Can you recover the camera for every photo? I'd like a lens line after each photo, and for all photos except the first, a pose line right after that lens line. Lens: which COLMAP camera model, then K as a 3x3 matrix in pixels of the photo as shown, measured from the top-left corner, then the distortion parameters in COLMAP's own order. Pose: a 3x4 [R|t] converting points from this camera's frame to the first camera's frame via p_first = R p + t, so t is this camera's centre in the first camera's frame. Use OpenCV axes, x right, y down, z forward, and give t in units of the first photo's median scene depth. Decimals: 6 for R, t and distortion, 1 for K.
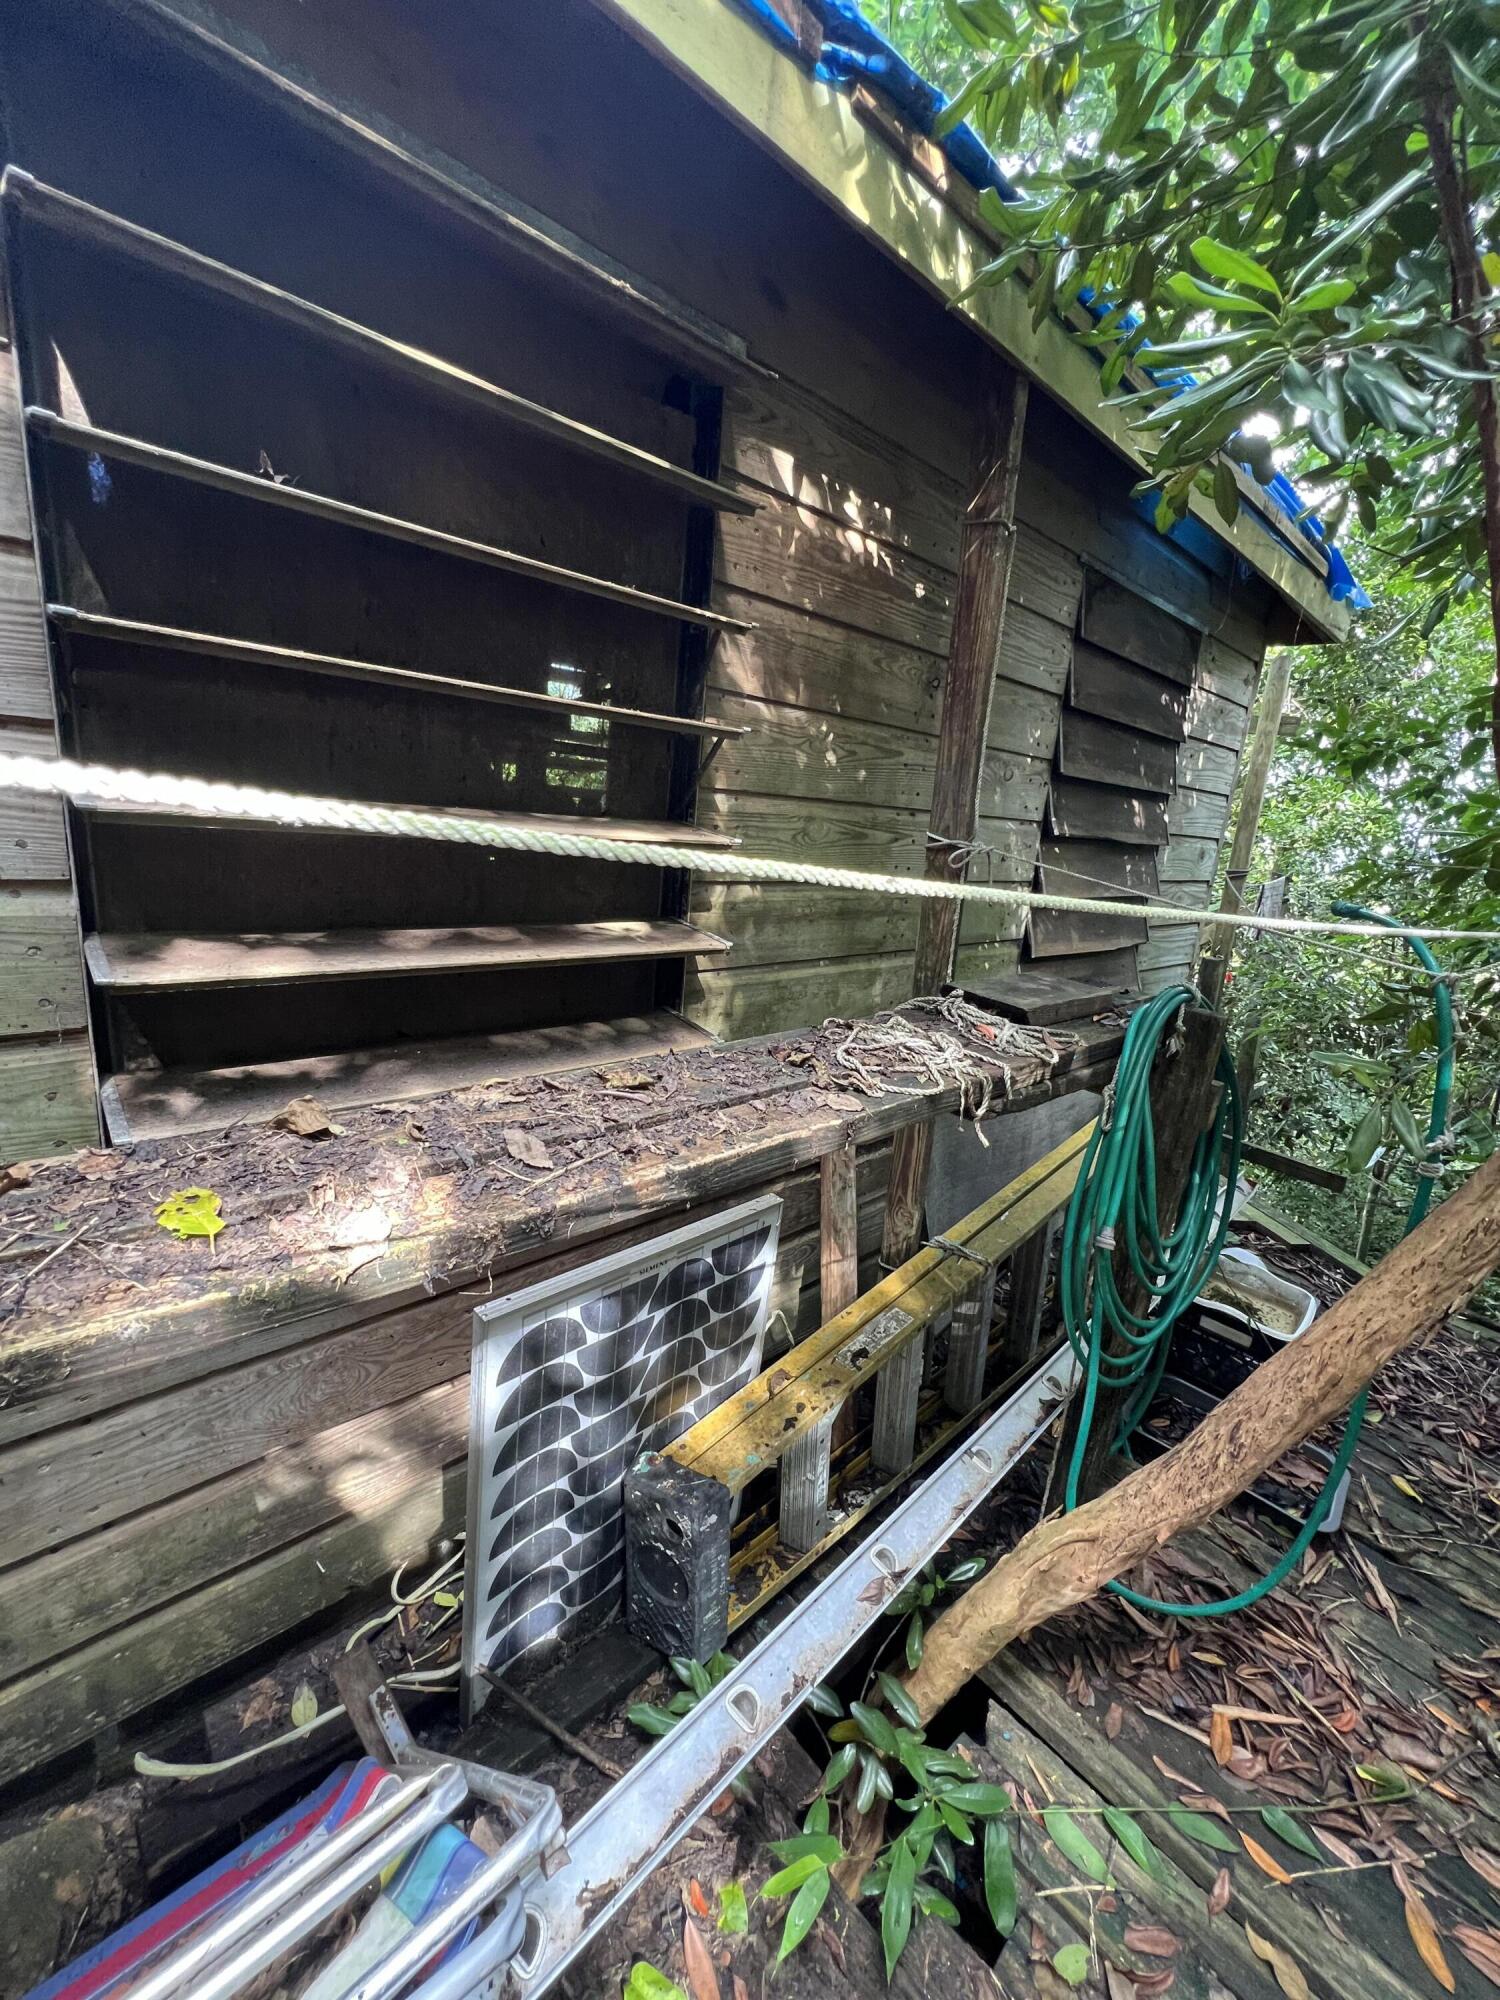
lens RADIAL K [[794.8, 0, 746.0], [0, 794.8, 995.0], [0, 0, 1]] dist [-0.000609, -0.000042]
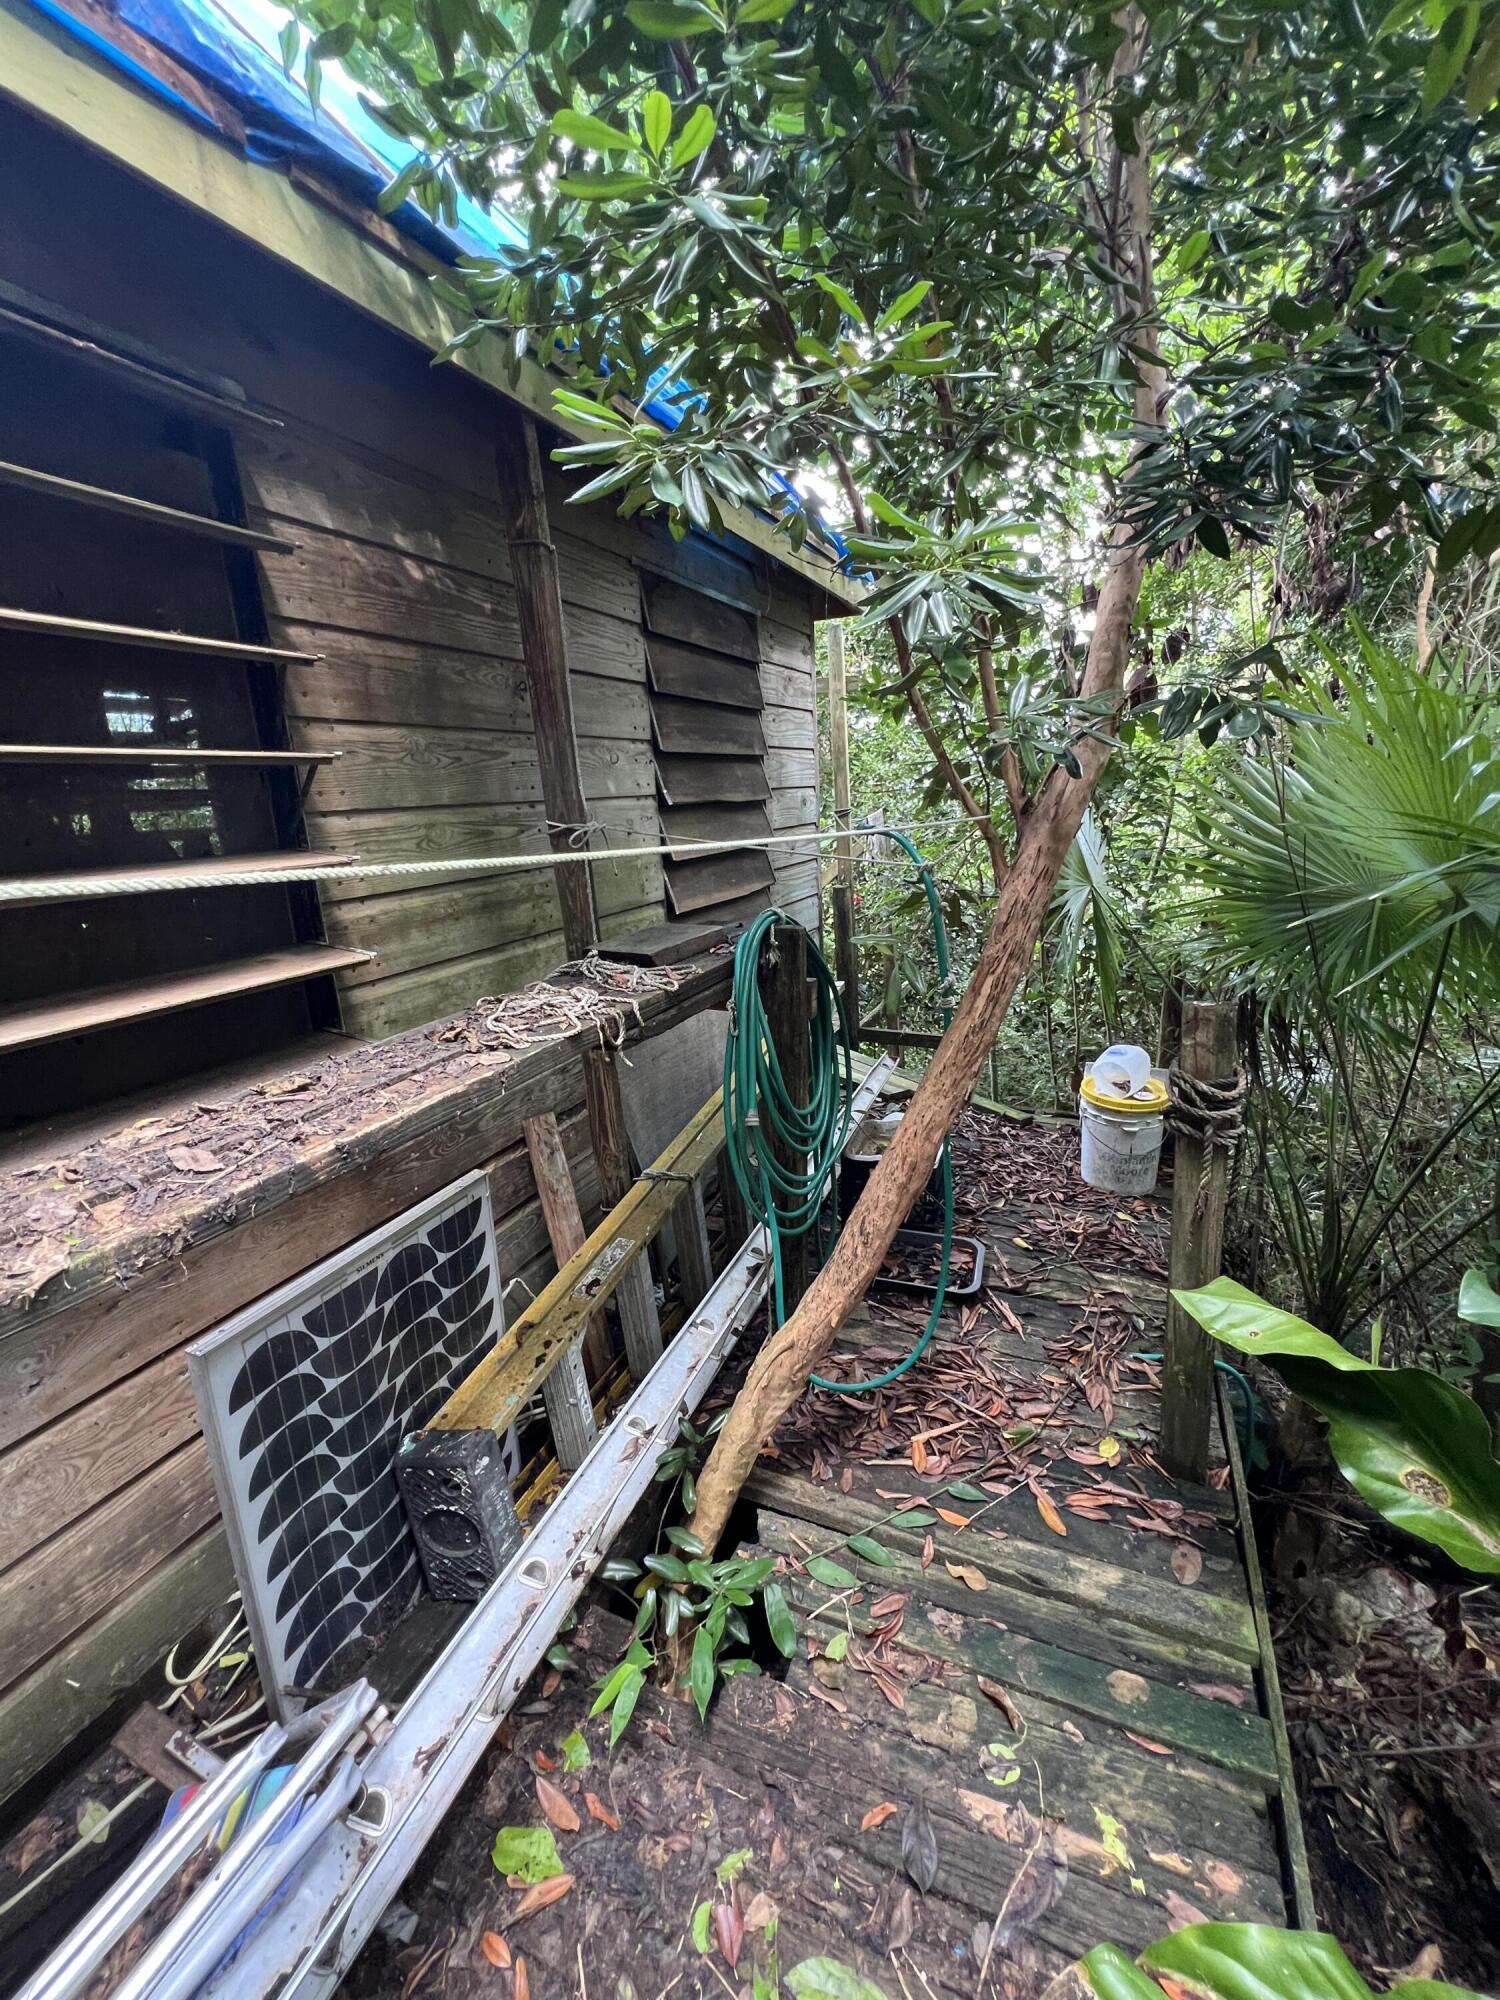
lens RADIAL K [[800.5, 0, 750.8], [0, 800.5, 995.9], [0, 0, 1]] dist [-0.002942, 0.000762]
pose [[0.908999, -0.230653, 0.347159, 0.055321], [0.224805, 0.972698, 0.057632, 0.043886], [-0.350974, 0.025656, 0.936034, -0.186462]]
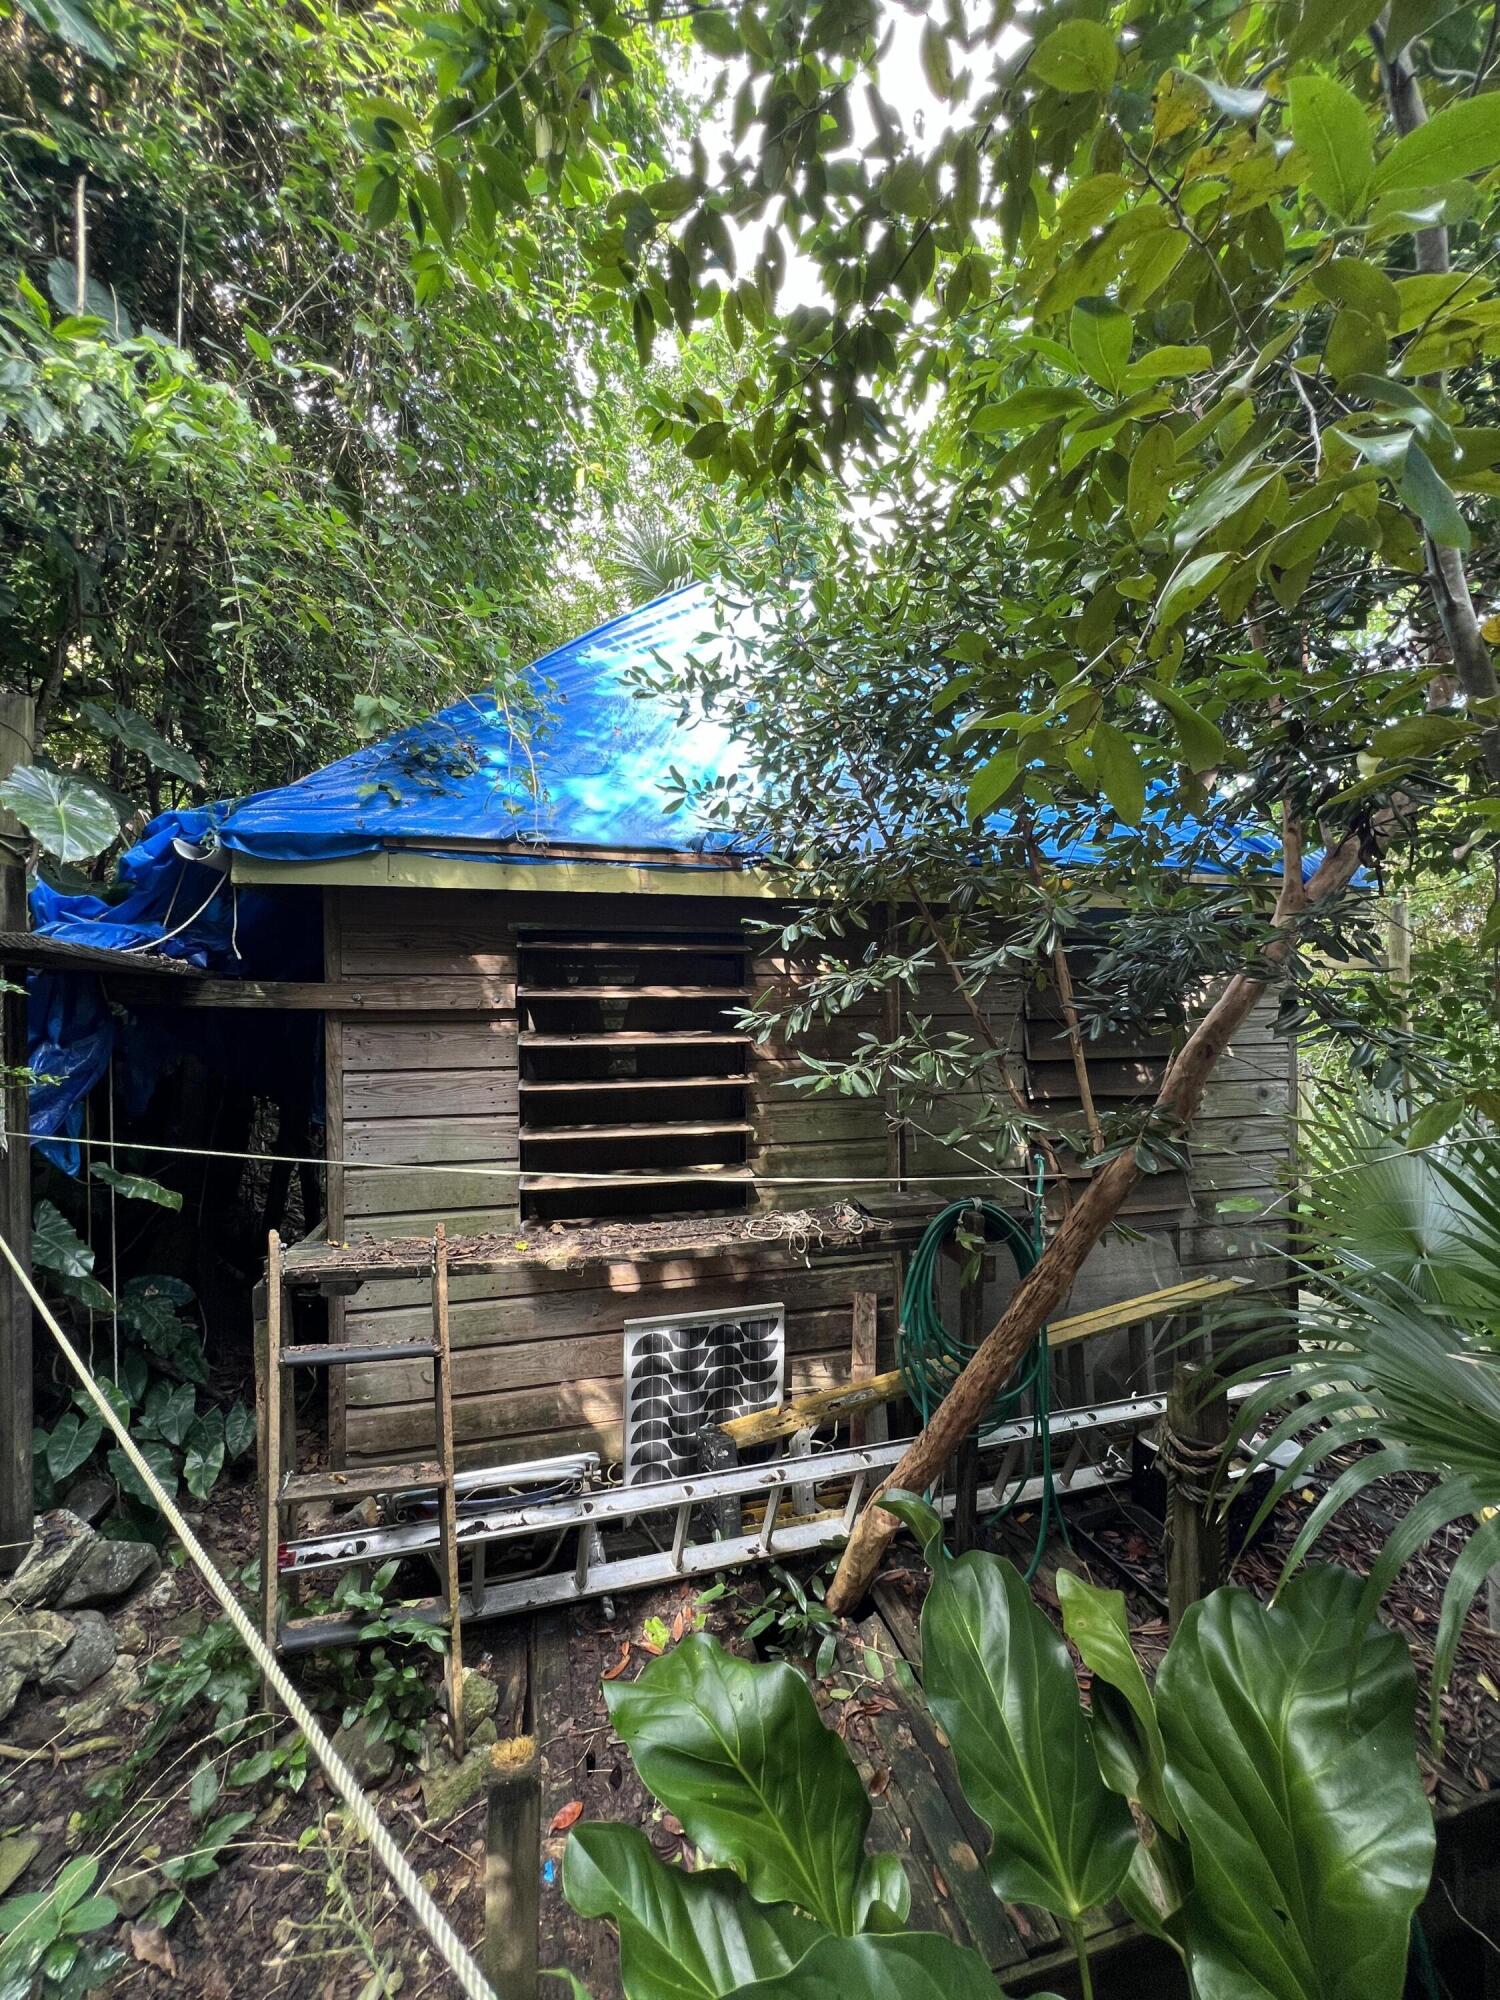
lens RADIAL K [[800.5, 0, 755.0], [0, 800.5, 995.4], [0, 0, 1]] dist [-0.002942, 0.000762]
pose [[0.880621, -0.100091, -0.463129, 1.086531], [-0.024110, 0.966702, -0.254766, 0.019895], [0.473207, 0.235519, 0.848885, -1.016133]]
